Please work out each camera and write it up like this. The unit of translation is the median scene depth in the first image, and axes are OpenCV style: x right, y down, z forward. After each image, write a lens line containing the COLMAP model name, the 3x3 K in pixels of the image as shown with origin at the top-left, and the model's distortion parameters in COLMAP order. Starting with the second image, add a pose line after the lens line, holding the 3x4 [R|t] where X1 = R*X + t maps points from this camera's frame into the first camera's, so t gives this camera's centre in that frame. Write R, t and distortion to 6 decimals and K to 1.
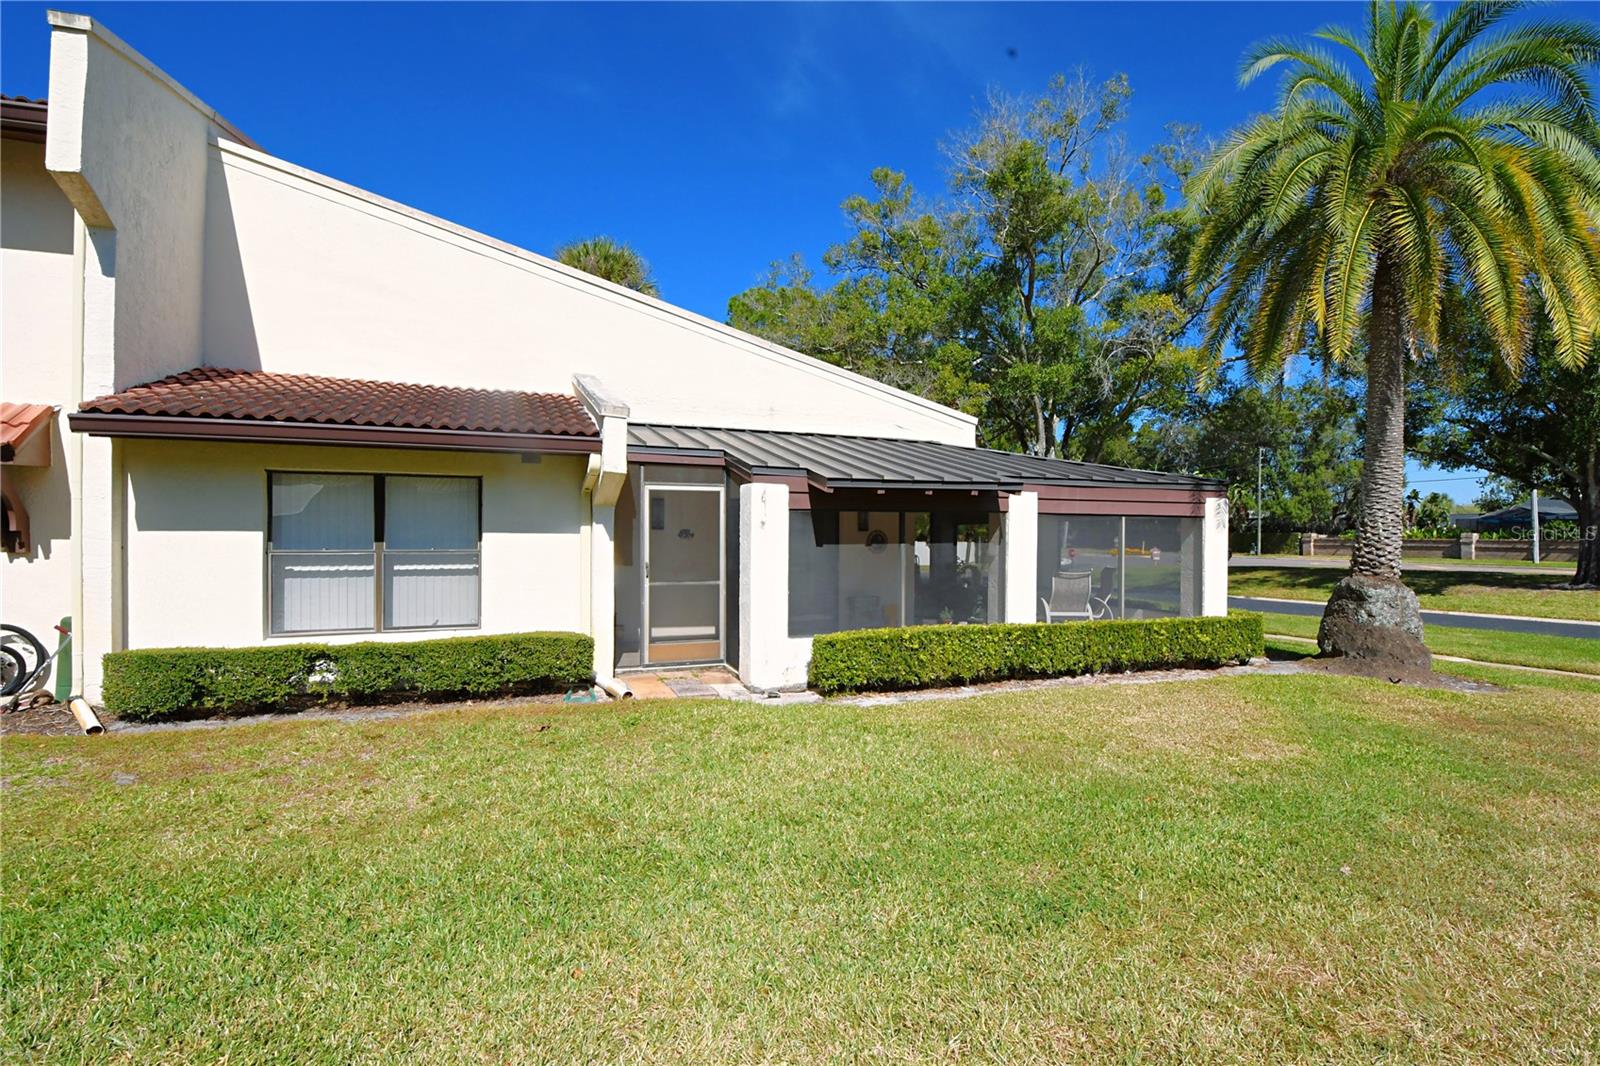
lens RADIAL K [[704.6, 0, 798.5], [0, 704.6, 525.7], [0, 0, 1]] dist [0.003332, 0.000075]
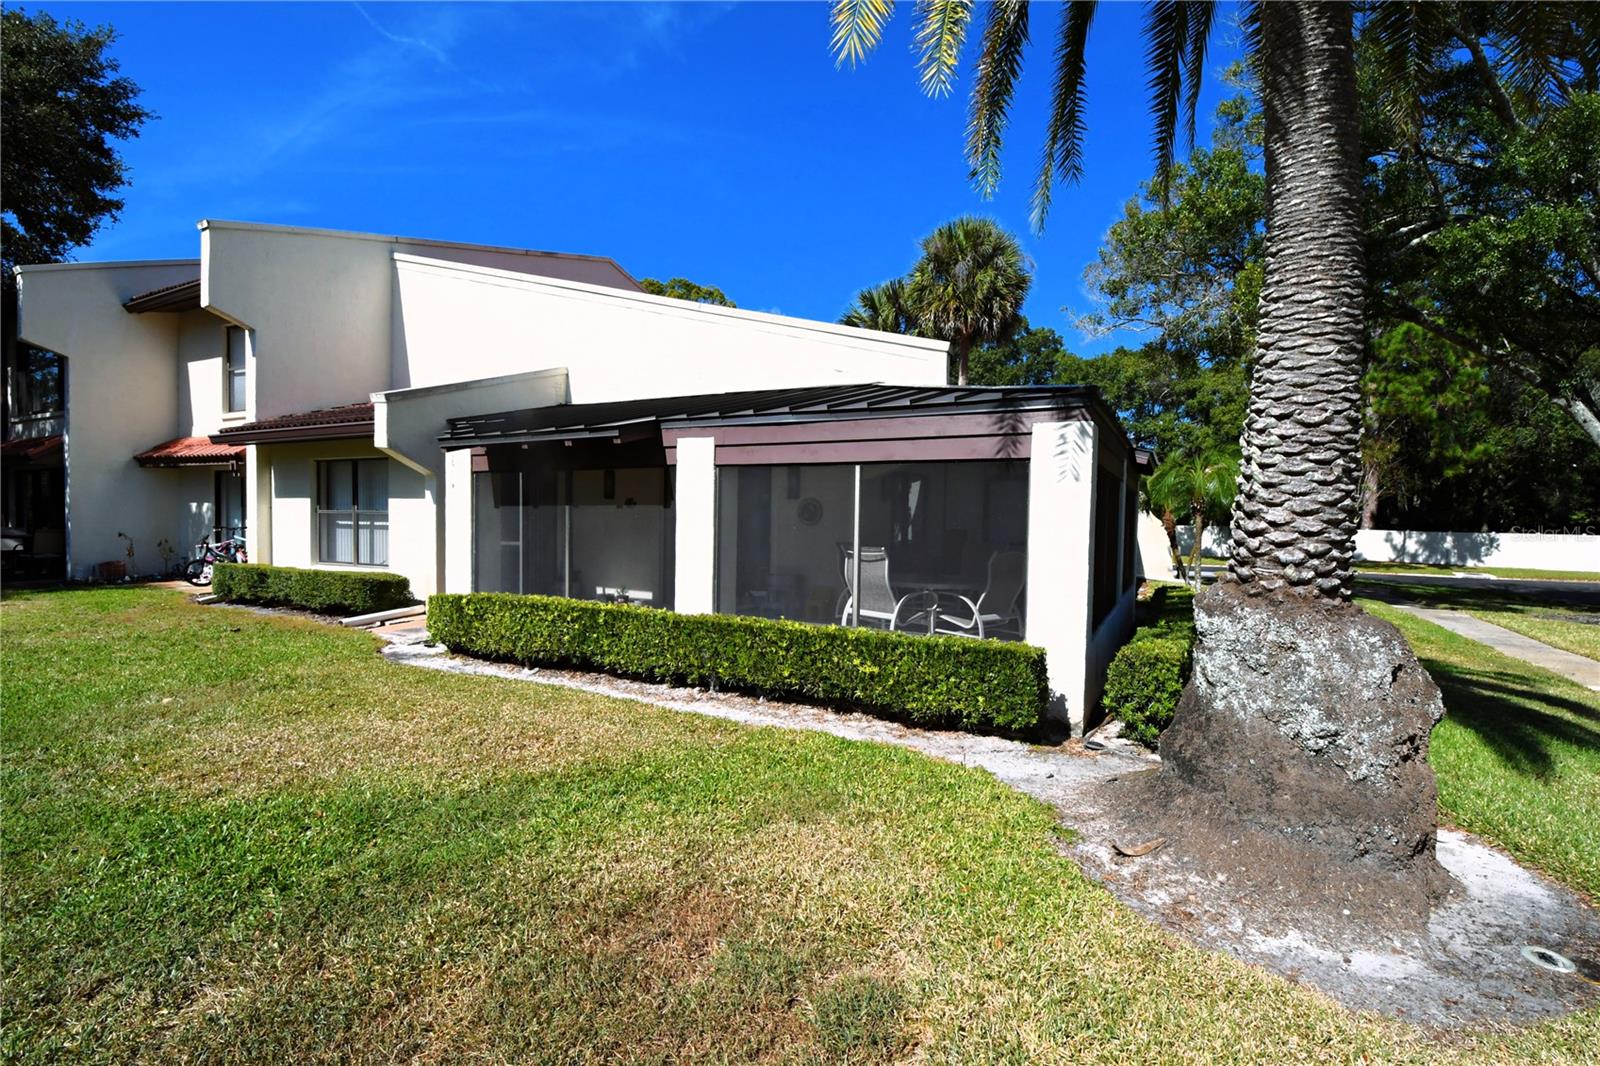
lens RADIAL K [[727.0, 0, 798.5], [0, 727.0, 537.5], [0, 0, 1]] dist [-0.004032, -0.000658]
pose [[0.668361, 0.022866, -0.743485, 1.019018], [-0.011017, 0.999722, 0.020842, 0.042690], [0.743755, -0.005739, 0.668428, 0.592630]]
